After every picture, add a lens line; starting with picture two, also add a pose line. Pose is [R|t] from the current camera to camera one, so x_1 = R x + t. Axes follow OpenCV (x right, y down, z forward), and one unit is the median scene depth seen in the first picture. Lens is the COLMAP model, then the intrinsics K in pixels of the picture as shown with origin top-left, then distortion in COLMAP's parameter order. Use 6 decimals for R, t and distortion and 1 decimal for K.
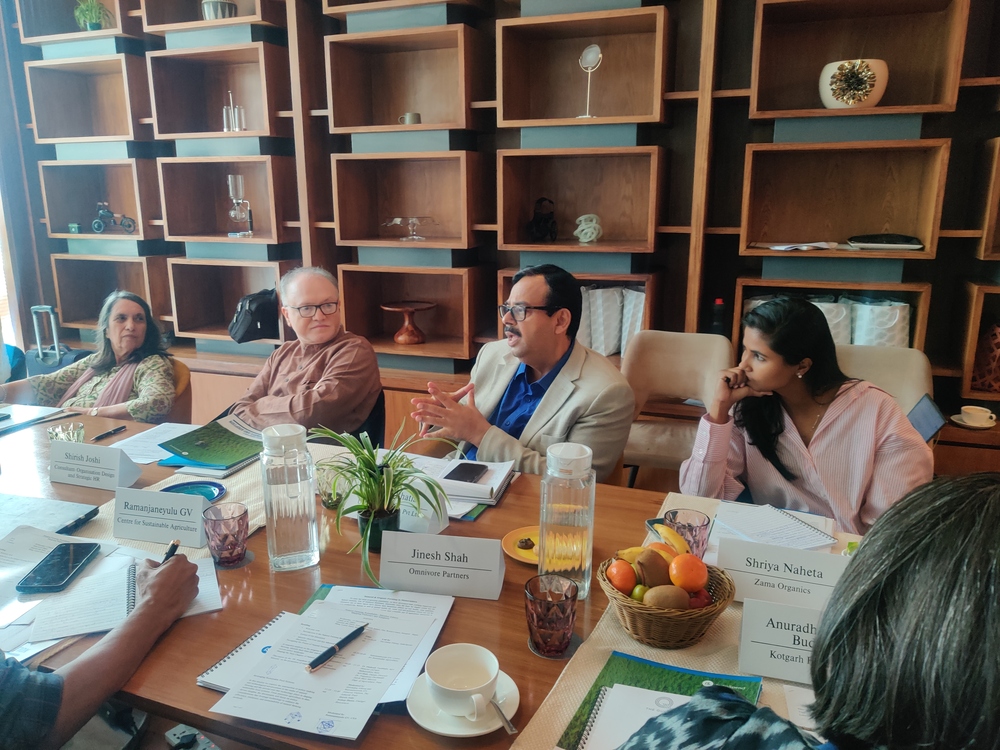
lens RADIAL K [[749.7, 0, 494.0], [0, 749.7, 382.4], [0, 0, 1]] dist [0.017172, -0.031836]
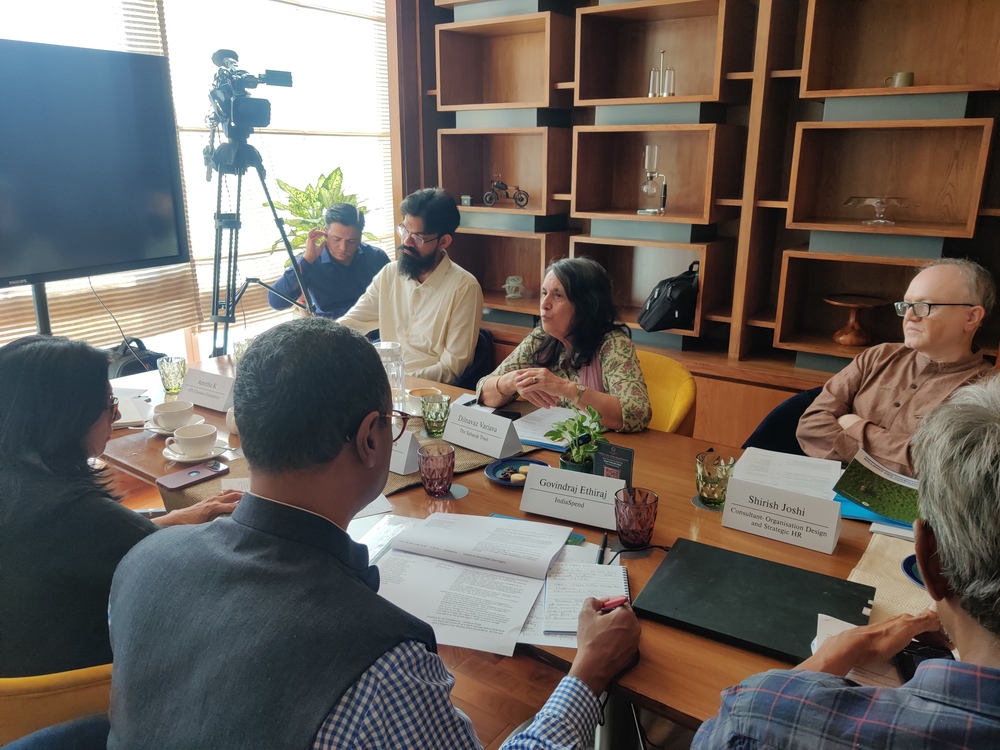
lens RADIAL K [[749.7, 0, 532.5], [0, 749.7, 376.1], [0, 0, 1]] dist [0.017172, -0.031836]
pose [[0.977008, 0.070851, -0.201088, -0.325683], [-0.066031, 0.997349, 0.030589, -0.020390], [0.202722, -0.016608, 0.979095, 0.092730]]
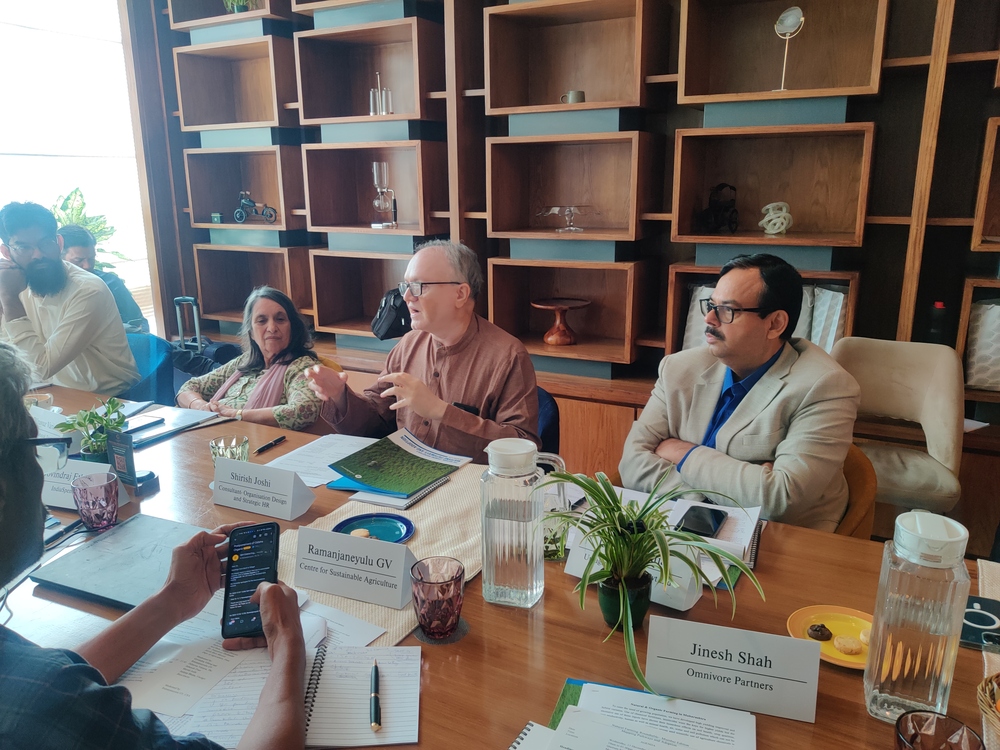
lens RADIAL K [[749.7, 0, 501.6], [0, 749.7, 383.2], [0, 0, 1]] dist [0.017172, -0.031836]
pose [[0.992141, 0.028328, -0.121879, -0.078423], [-0.026875, 0.999547, 0.013551, -0.015872], [0.122208, -0.010169, 0.992452, 0.085915]]
